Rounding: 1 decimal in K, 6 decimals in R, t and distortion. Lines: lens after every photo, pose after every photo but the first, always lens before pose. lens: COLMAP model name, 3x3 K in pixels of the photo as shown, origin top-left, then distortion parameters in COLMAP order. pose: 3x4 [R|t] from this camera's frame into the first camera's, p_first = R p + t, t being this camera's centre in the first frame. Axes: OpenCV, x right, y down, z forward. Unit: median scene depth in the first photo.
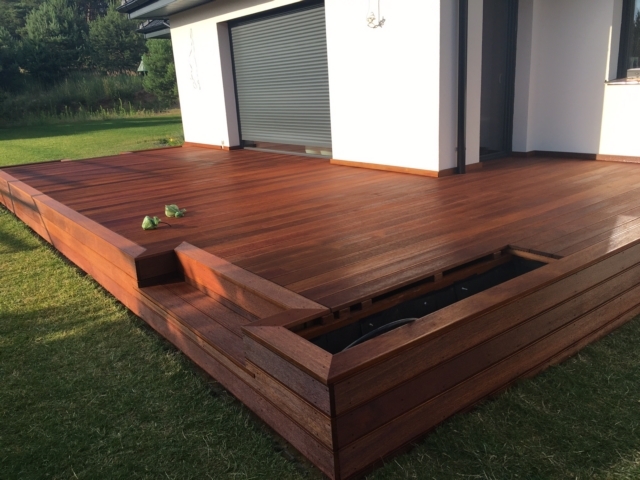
lens RADIAL K [[544.5, 0, 318.9], [0, 544.5, 241.1], [0, 0, 1]] dist [0.084789, -0.110588]
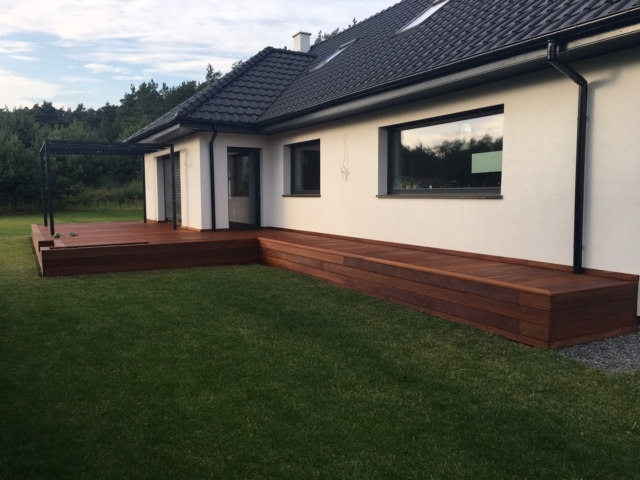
lens RADIAL K [[544.5, 0, 318.9], [0, 544.5, 241.1], [0, 0, 1]] dist [0.084789, -0.110588]
pose [[0.986828, 0.061654, -0.149564, 1.590882], [-0.088296, 0.979948, -0.178620, 0.426062], [0.135553, 0.189473, 0.972484, -1.700902]]
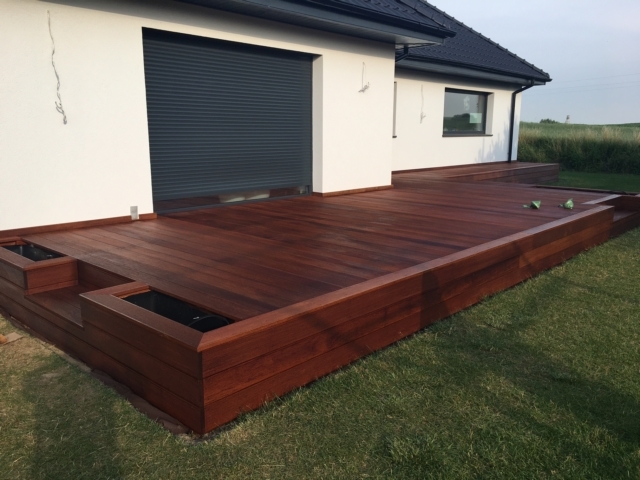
lens RADIAL K [[544.5, 0, 318.9], [0, 544.5, 241.1], [0, 0, 1]] dist [0.084789, -0.110588]
pose [[-0.177691, -0.144620, 0.973402, -2.125562], [0.276740, 0.941882, 0.190455, -0.529049], [-0.944373, 0.303221, -0.127342, 2.274284]]
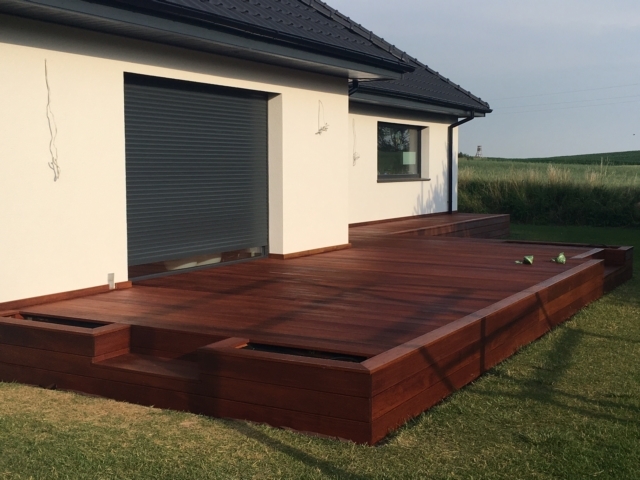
lens RADIAL K [[866.4, 0, 320.0], [0, 866.4, 240.0], [0, 0, 1]] dist [0.061752, -0.014579]
pose [[-0.403395, -0.025565, 0.914669, -2.639286], [0.273191, 0.950653, 0.147056, -0.724280], [-0.873292, 0.309201, -0.376504, 2.884880]]
